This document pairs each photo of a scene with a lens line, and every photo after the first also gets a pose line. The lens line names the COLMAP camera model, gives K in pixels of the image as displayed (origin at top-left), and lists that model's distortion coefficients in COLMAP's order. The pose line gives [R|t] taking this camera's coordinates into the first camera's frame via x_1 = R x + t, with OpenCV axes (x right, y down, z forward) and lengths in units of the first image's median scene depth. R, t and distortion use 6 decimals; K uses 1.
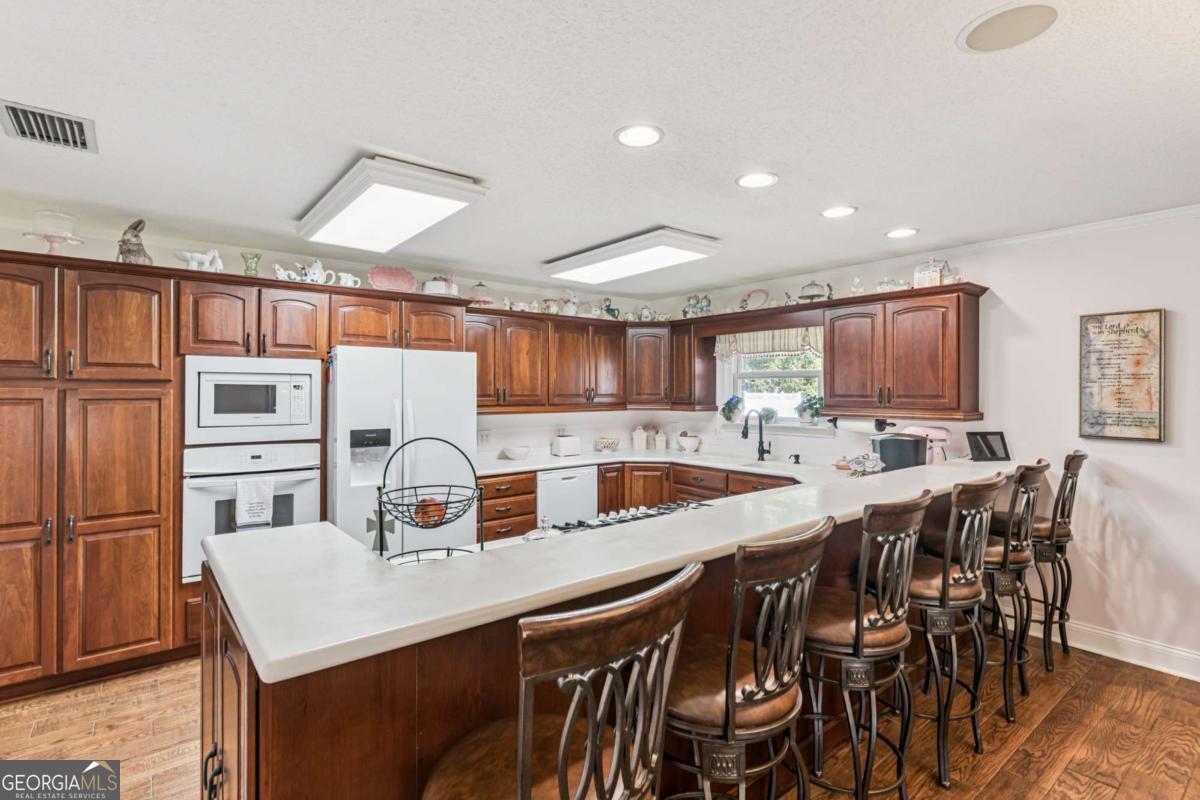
lens RADIAL K [[574.1, 0, 598.2], [0, 574.1, 396.6], [0, 0, 1]] dist [0.003102, 0.000249]
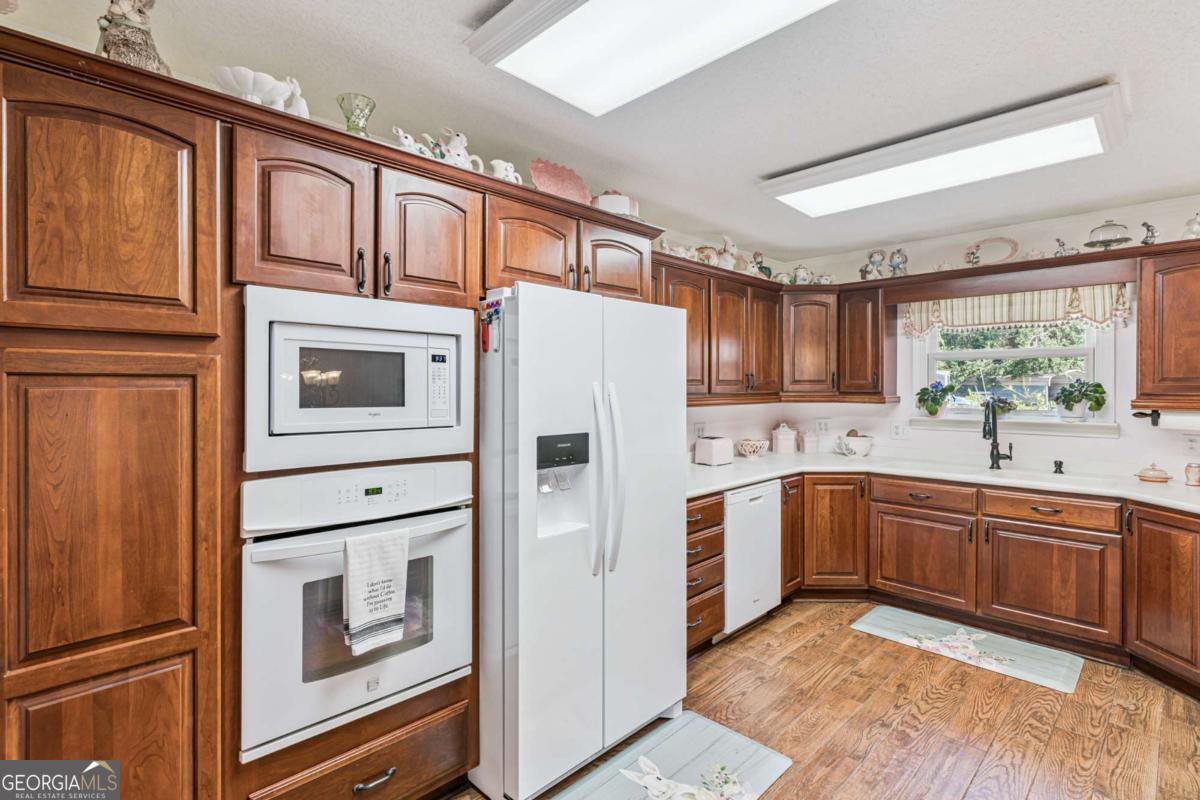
lens RADIAL K [[574.1, 0, 601.0], [0, 574.1, 393.5], [0, 0, 1]] dist [0.003102, 0.000249]
pose [[0.994617, -0.001085, 0.103611, -0.446442], [0.000623, 0.999990, 0.004495, 0.015266], [-0.103615, -0.004406, 0.994608, 0.466576]]
